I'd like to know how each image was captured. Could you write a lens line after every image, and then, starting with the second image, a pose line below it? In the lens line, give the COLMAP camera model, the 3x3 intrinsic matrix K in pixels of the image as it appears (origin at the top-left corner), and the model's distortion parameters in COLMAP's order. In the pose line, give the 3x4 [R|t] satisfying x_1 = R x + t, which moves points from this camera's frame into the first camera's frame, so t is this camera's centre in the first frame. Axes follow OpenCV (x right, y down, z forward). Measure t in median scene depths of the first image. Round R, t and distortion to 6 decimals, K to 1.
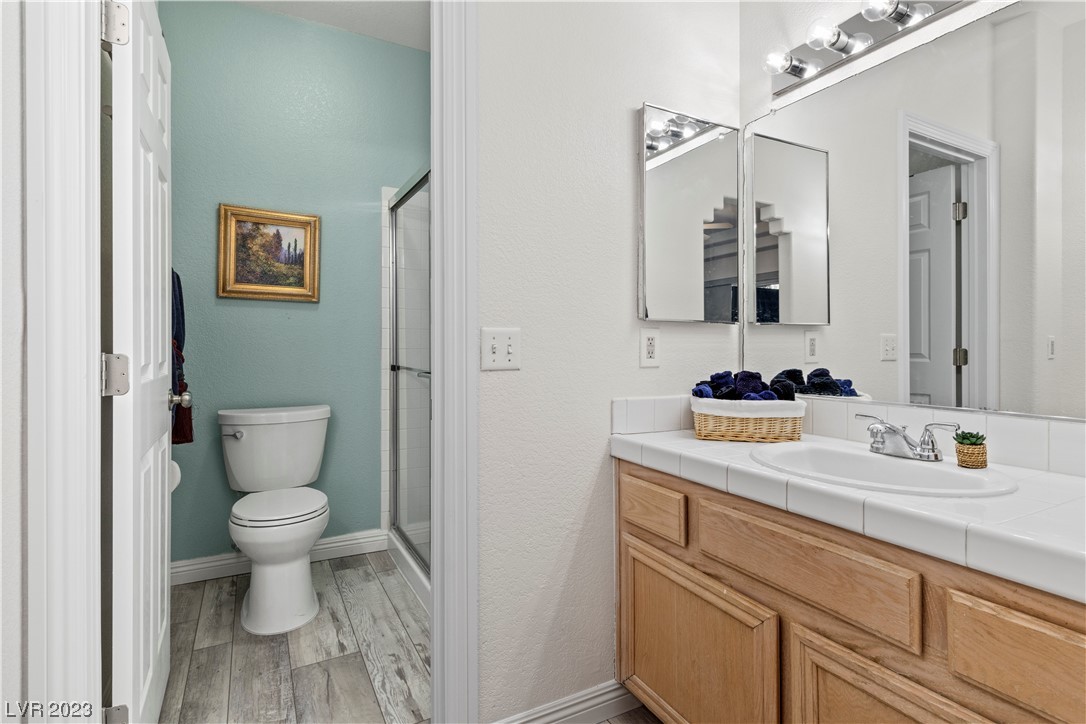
lens RADIAL K [[537.6, 0, 529.3], [0, 537.6, 347.6], [0, 0, 1]] dist [-0.001115, -0.000106]
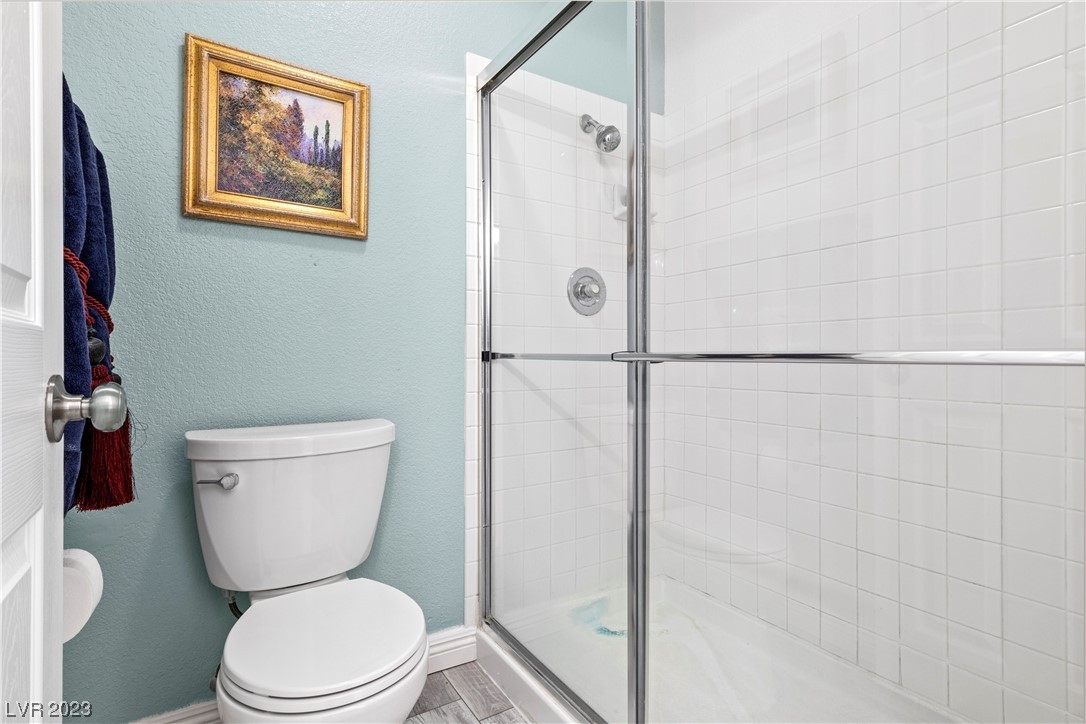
lens RADIAL K [[519.0, 0, 516.0], [0, 519.0, 361.7], [0, 0, 1]] dist [0.003226, 0.000377]
pose [[0.997638, -0.002635, 0.068639, -0.285197], [0.002585, 0.999996, 0.000821, 0.047822], [-0.068641, -0.000641, 0.997641, 0.462320]]
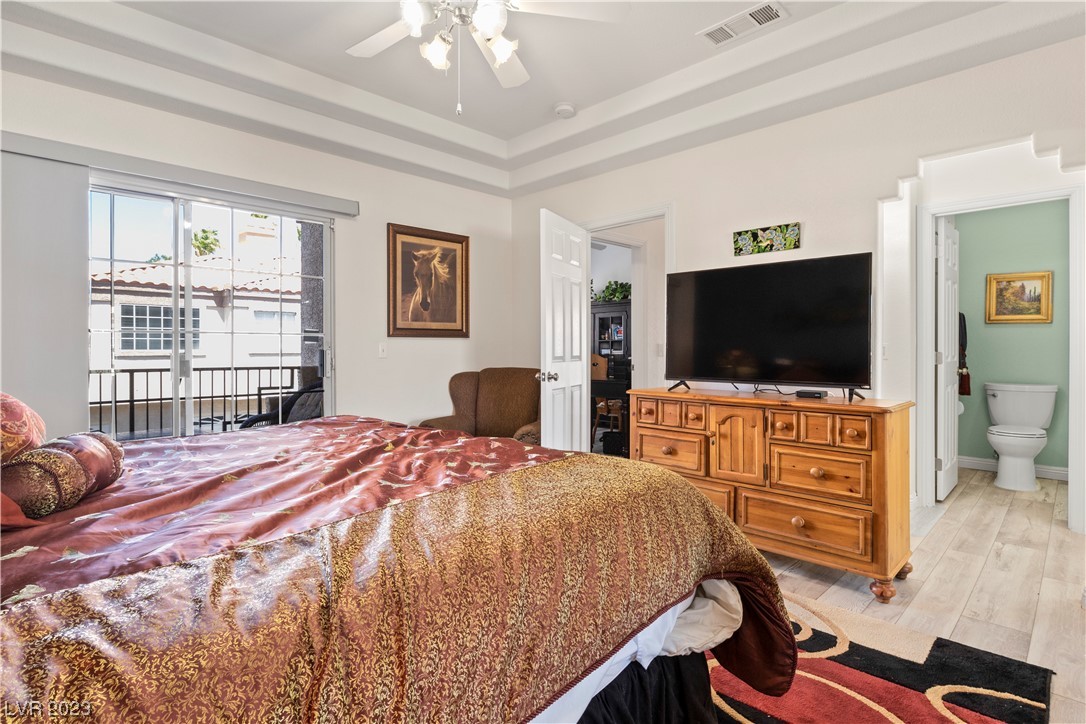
lens RADIAL K [[542.5, 0, 542.5], [0, 542.5, 356.2], [0, 0, 1]] dist [-0.006347, -0.000906]
pose [[0.305127, 0.007904, -0.952279, 0.756032], [0.003062, 0.999952, 0.009281, 0.000248], [0.952307, -0.005748, 0.305088, -1.069379]]
